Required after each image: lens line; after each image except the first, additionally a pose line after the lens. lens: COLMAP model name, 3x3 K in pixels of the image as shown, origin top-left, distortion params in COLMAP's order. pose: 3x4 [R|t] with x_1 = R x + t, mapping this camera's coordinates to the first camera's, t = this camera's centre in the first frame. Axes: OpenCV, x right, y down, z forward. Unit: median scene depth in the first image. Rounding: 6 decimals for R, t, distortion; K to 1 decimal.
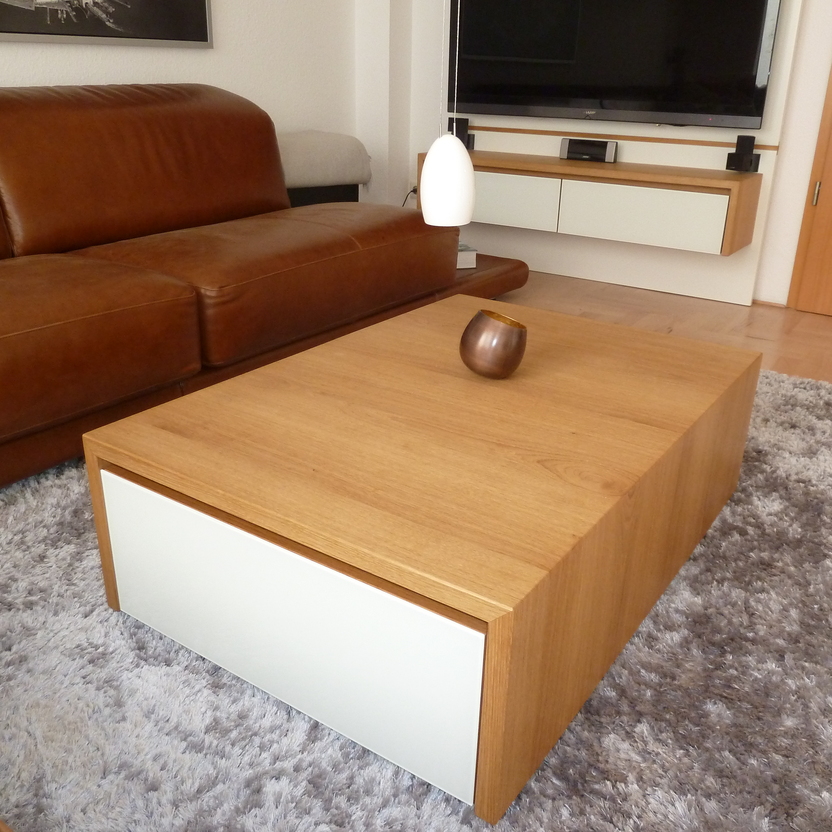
lens RADIAL K [[836.4, 0, 419.0], [0, 836.4, 404.9], [0, 0, 1]] dist [-0.029256, 0.001459]
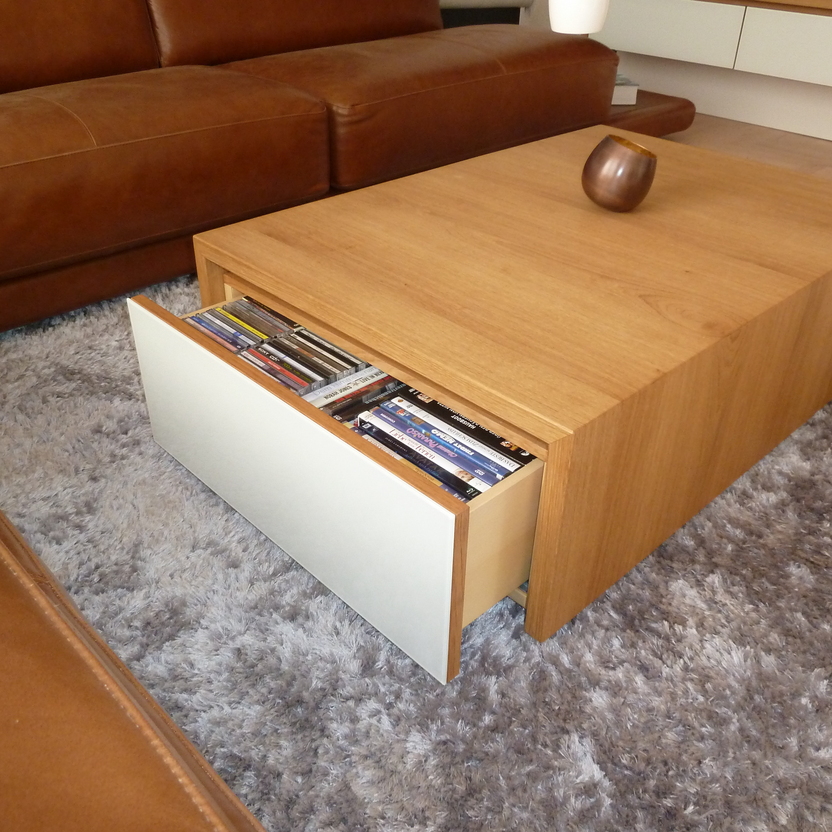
lens RADIAL K [[839.4, 0, 418.2], [0, 839.4, 409.7], [0, 0, 1]] dist [-0.054390, 0.082737]
pose [[0.979474, 0.106262, -0.171286, 0.064333], [-0.074103, 0.980078, 0.184272, 0.033918], [0.187455, -0.167797, 0.967835, 0.016580]]
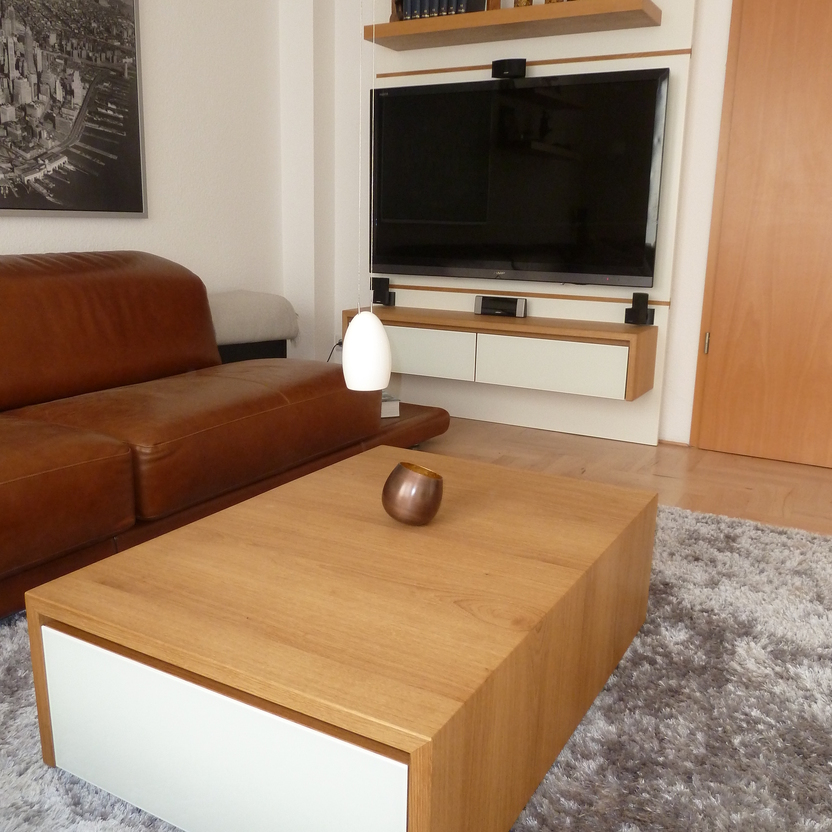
lens RADIAL K [[835.3, 0, 416.0], [0, 835.3, 416.0], [0, 0, 1]] dist [-0.024620, 0.003625]
pose [[0.996441, -0.021391, 0.081537, 0.007160], [0.033770, 0.987555, -0.153608, -0.006167], [-0.077237, 0.155814, 0.984762, -0.098423]]
